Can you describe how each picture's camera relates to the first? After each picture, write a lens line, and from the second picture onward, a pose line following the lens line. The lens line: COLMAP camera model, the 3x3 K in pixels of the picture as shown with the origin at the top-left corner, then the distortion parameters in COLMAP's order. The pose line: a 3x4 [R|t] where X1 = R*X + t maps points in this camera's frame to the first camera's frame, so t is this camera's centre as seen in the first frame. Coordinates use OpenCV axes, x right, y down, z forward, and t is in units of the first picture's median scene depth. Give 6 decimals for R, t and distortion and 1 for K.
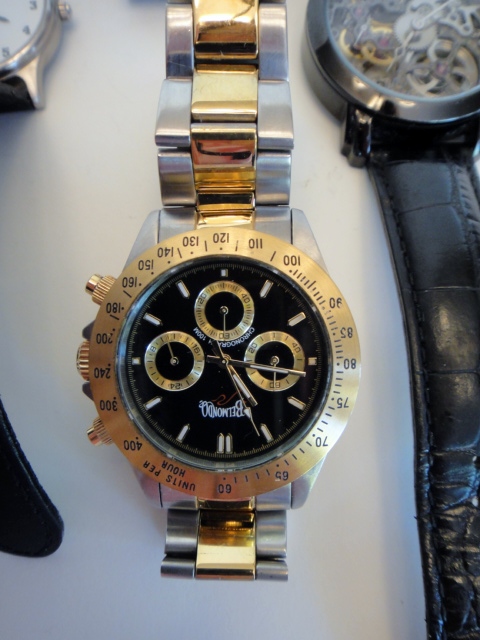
lens RADIAL K [[475.7, 0, 241.4], [0, 475.7, 328.8], [0, 0, 1]] dist [0.023470, 0.001711]
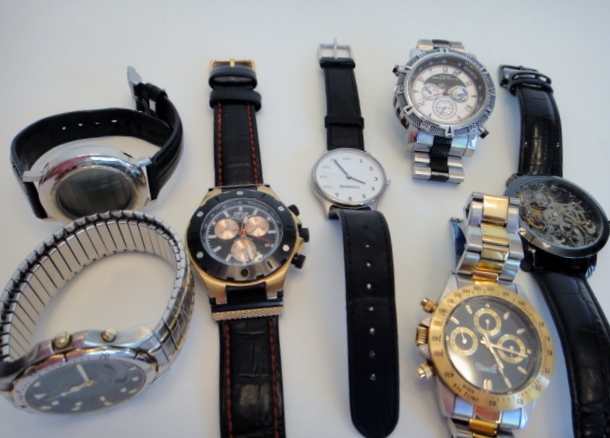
lens RADIAL K [[456.7, 0, 307.1], [0, 456.7, 203.5], [0, 0, 1]] dist [-0.000871, -0.000347]
pose [[0.985953, 0.154967, -0.062312, -0.819216], [-0.166647, 0.887591, -0.429432, 0.527464], [-0.011241, 0.433783, 0.900947, -1.155054]]
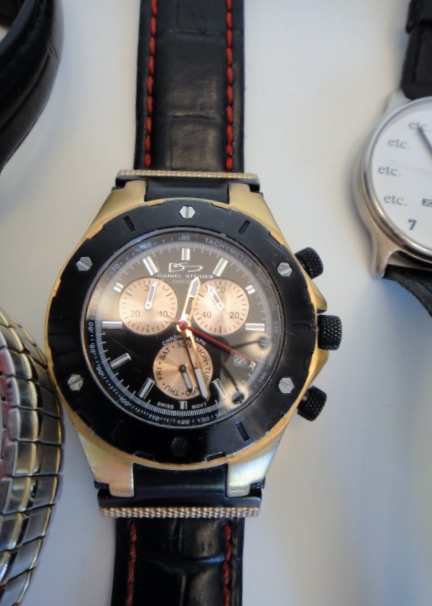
lens RADIAL K [[481.9, 0, 216.0], [0, 481.9, 303.0], [0, 0, 1]] dist [0.009677, 0.002933]
pose [[0.951619, 0.304716, -0.039628, -1.195509], [-0.305376, 0.952160, -0.011697, -0.382315], [0.034168, 0.023232, 0.999146, 0.066353]]
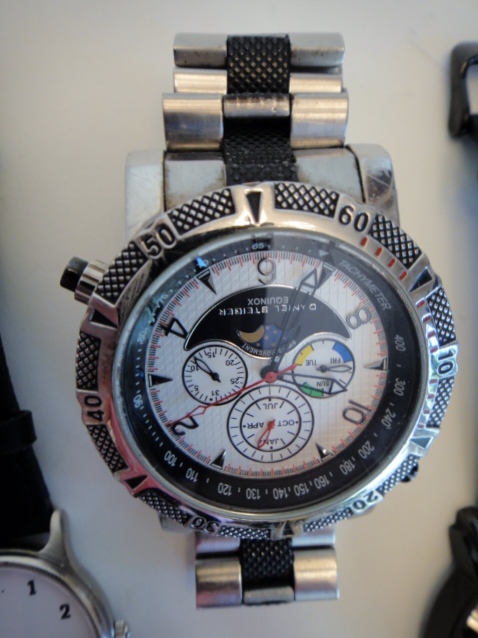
lens RADIAL K [[474.3, 0, 240.4], [0, 474.3, 327.7], [0, 0, 1]] dist [0.023470, 0.001711]
pose [[0.997656, 0.011251, 0.067503, -0.331895], [-0.018215, 0.994467, 0.103455, -1.719055], [-0.065965, -0.104443, 0.992341, 0.412096]]
